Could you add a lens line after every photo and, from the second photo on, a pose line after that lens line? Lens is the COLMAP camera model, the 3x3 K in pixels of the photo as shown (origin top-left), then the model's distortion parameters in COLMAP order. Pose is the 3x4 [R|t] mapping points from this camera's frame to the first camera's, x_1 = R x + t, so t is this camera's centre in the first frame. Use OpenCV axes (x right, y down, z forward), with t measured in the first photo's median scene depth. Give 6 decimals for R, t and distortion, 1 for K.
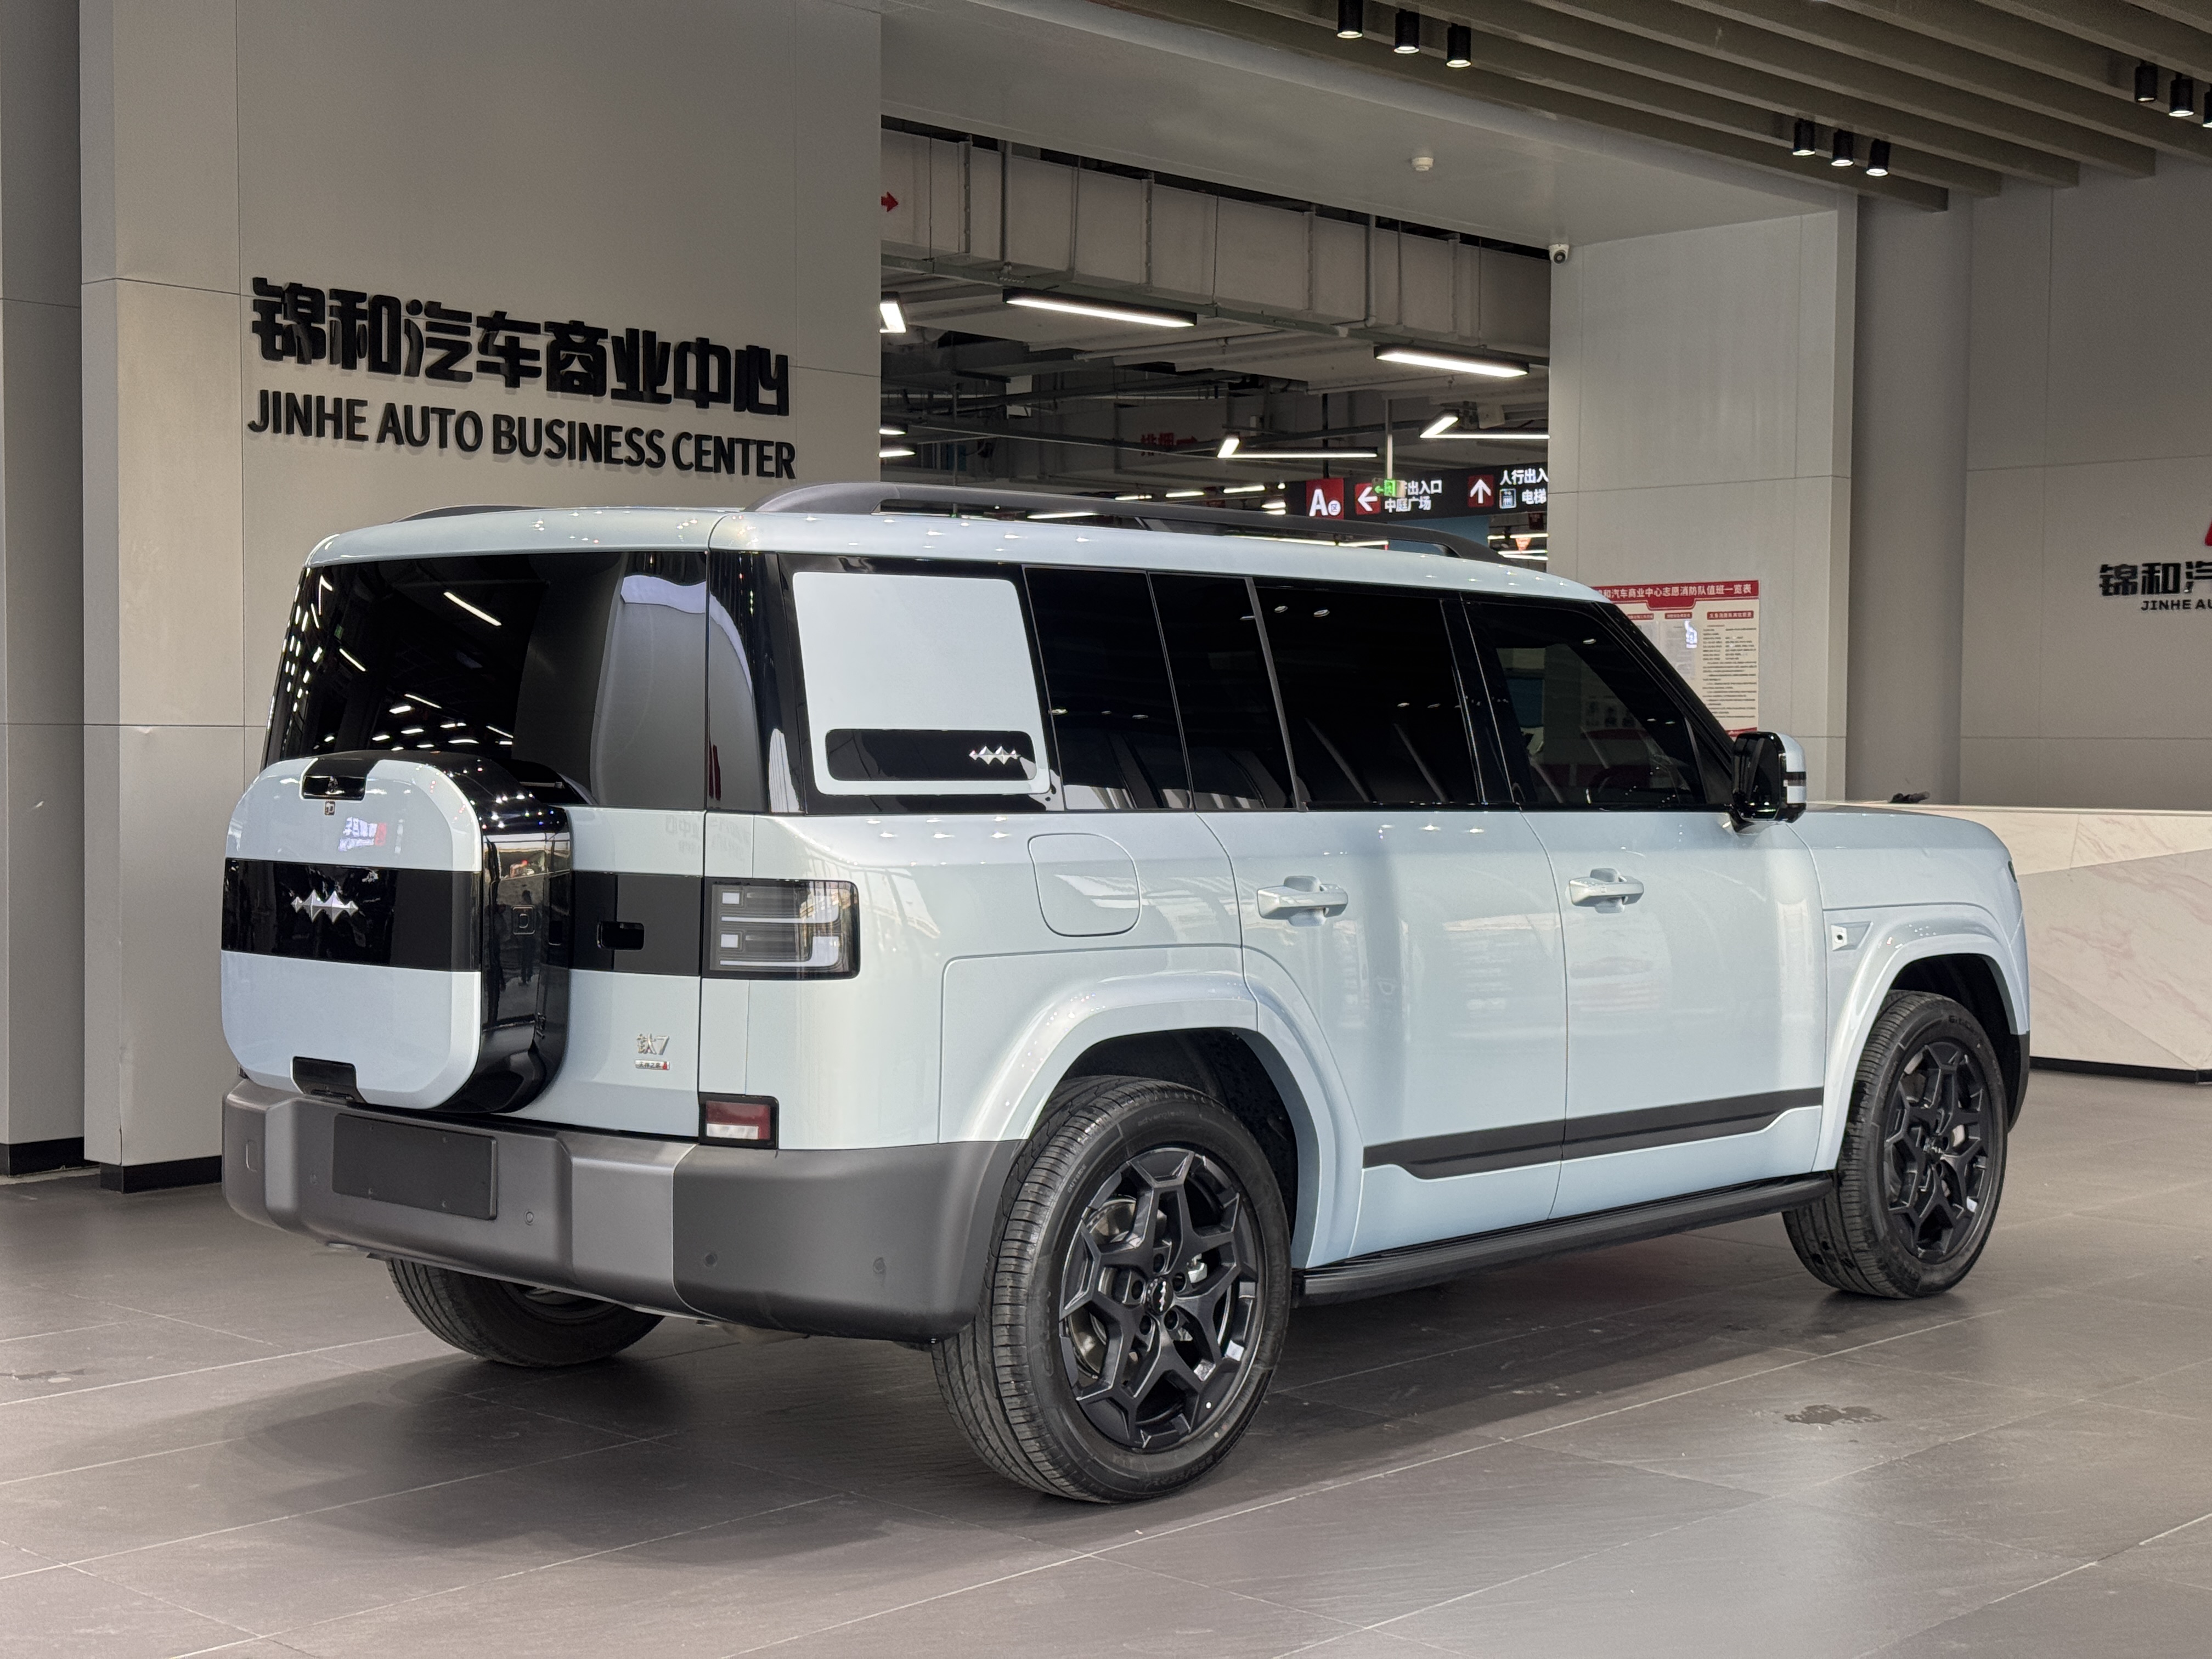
lens RADIAL K [[3126.3, 0, 1102.0], [0, 3126.3, 830.7], [0, 0, 1]] dist [0.020769, 0.000000]
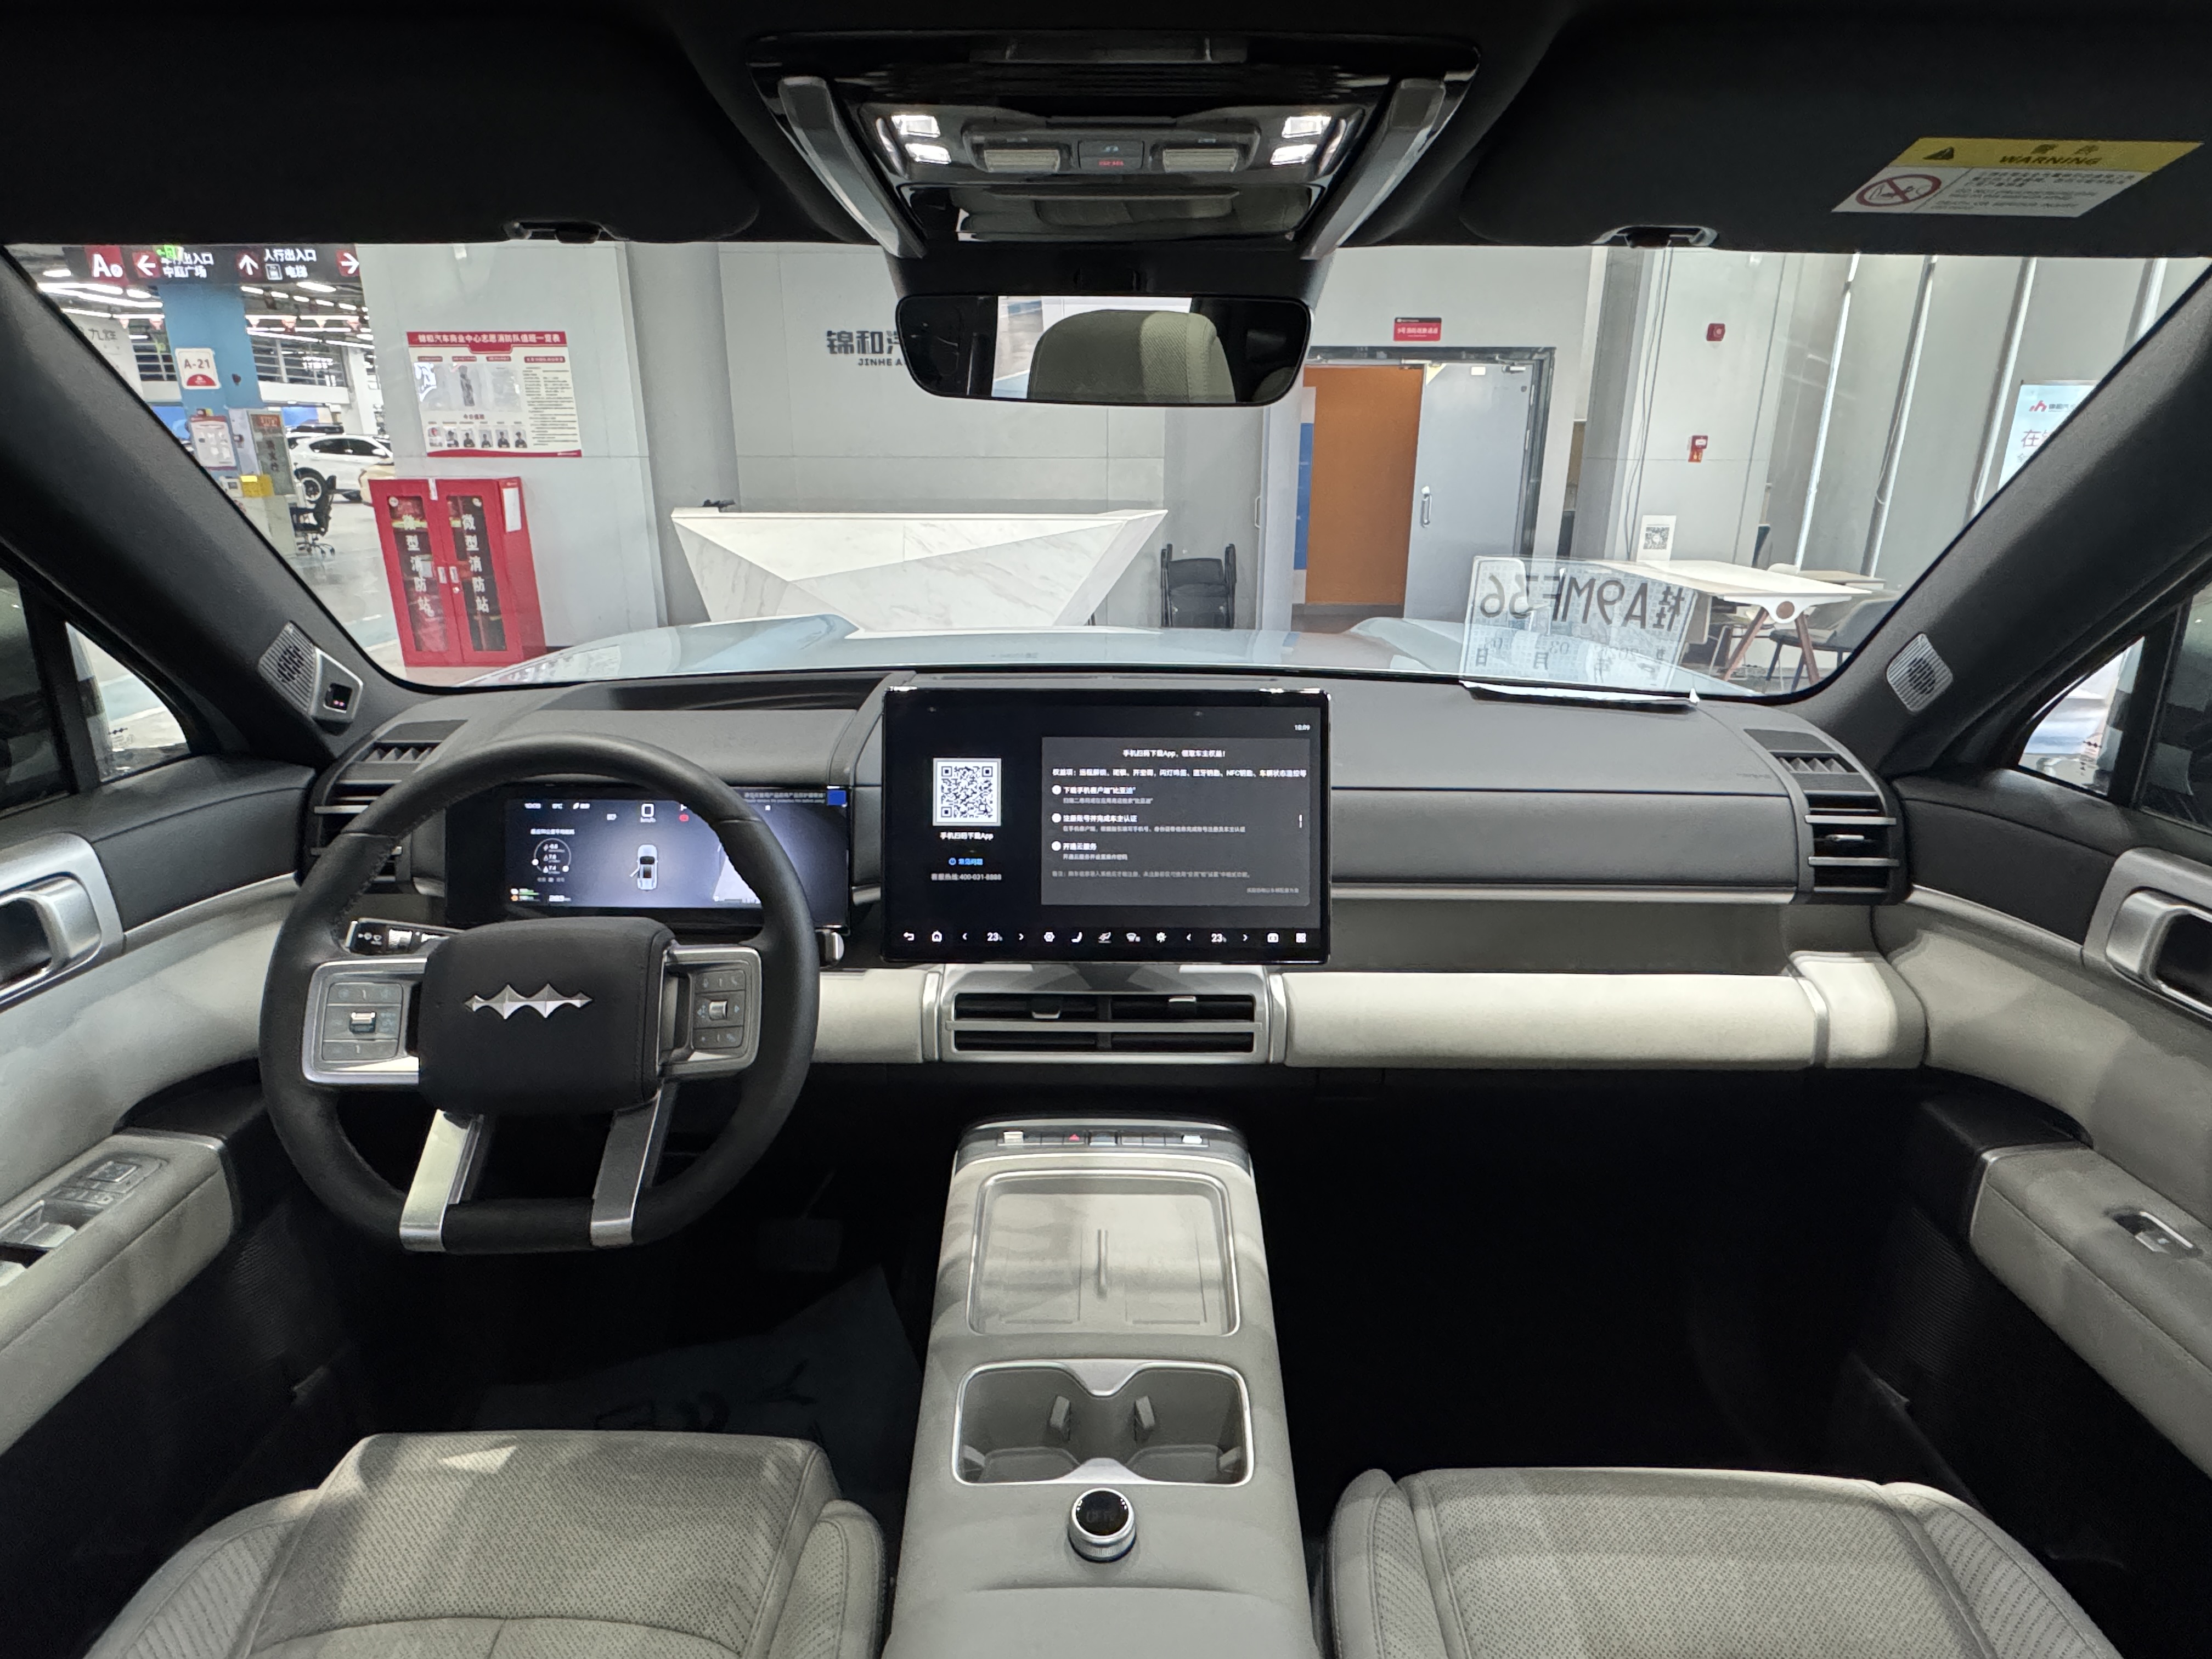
lens RADIAL K [[1197.1, 0, 1120.2], [0, 1197.1, 830.3], [0, 0, 1]] dist [0.003061, -0.000671]
pose [[0.735799, -0.214103, 0.642464, 0.013674], [0.022516, 0.955917, 0.292774, -0.022018], [-0.676826, -0.200957, 0.708183, 0.444461]]
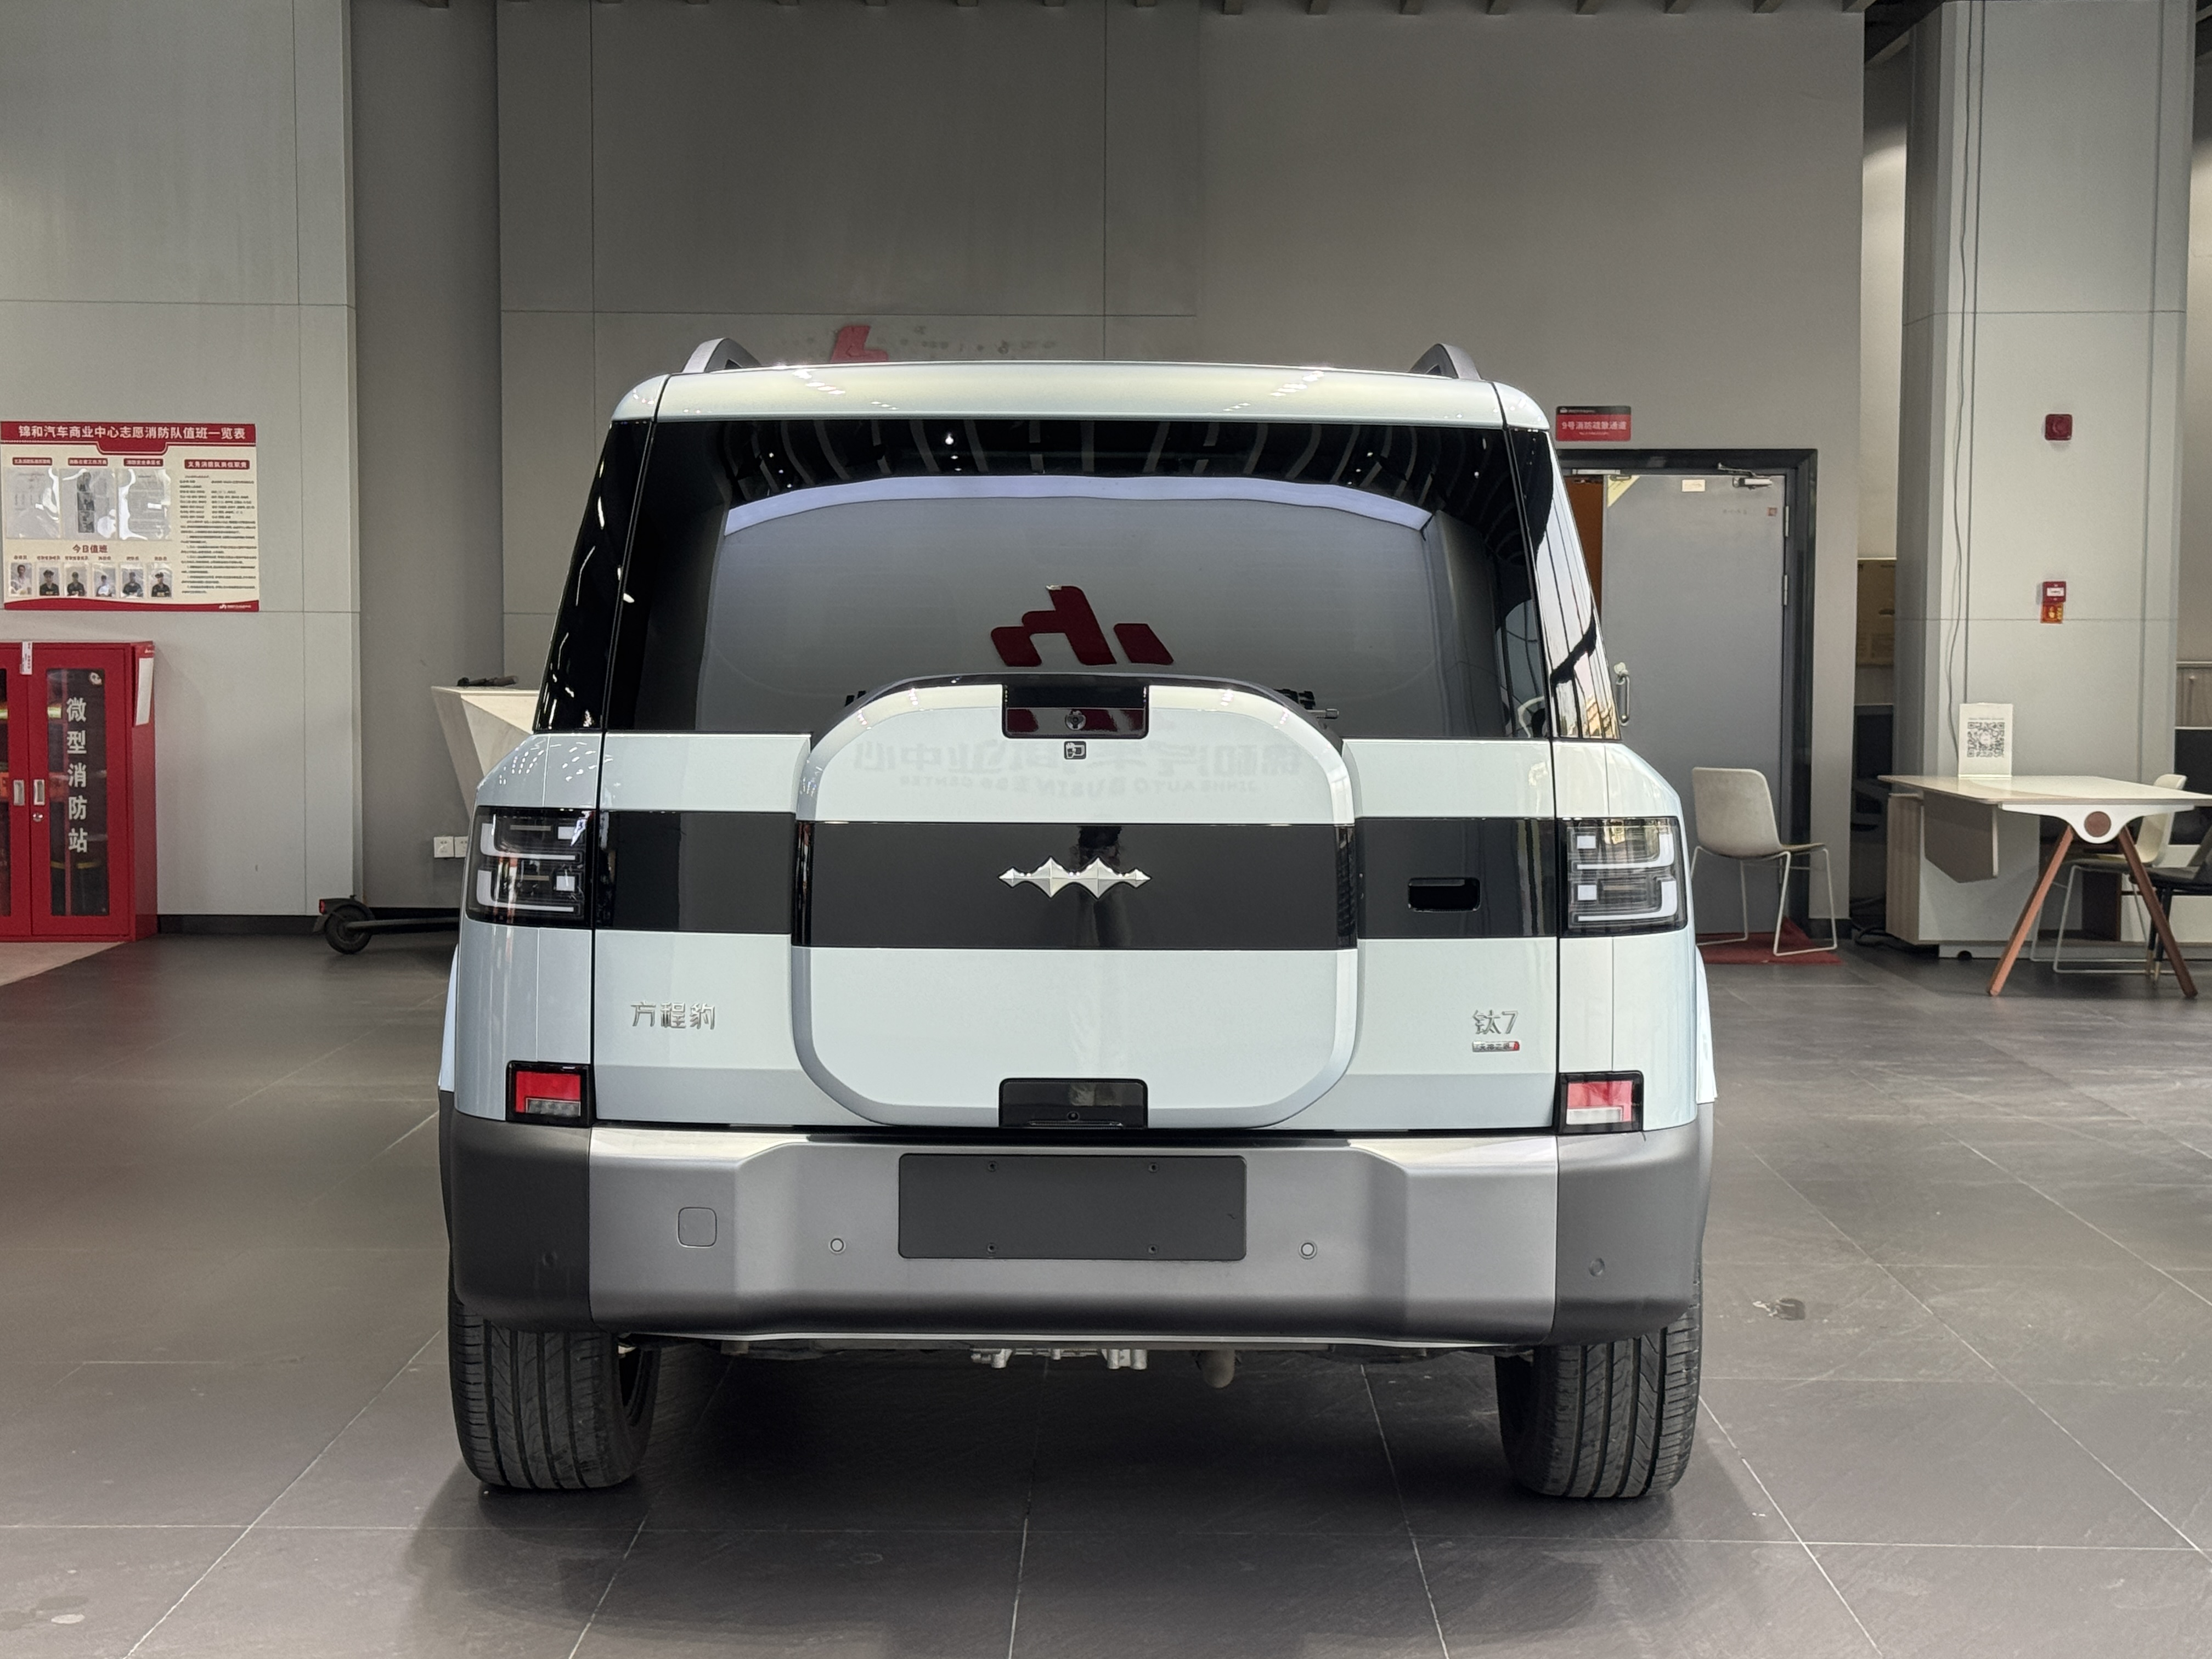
lens RADIAL K [[3622.7, 0, 1108.6], [0, 3622.7, 830.4], [0, 0, 1]] dist [0.223632, 0.000000]
pose [[0.735820, -0.043968, 0.675748, -0.291424], [0.020359, 0.998875, 0.042823, -0.008805], [-0.676871, -0.017752, 0.735888, 0.118792]]
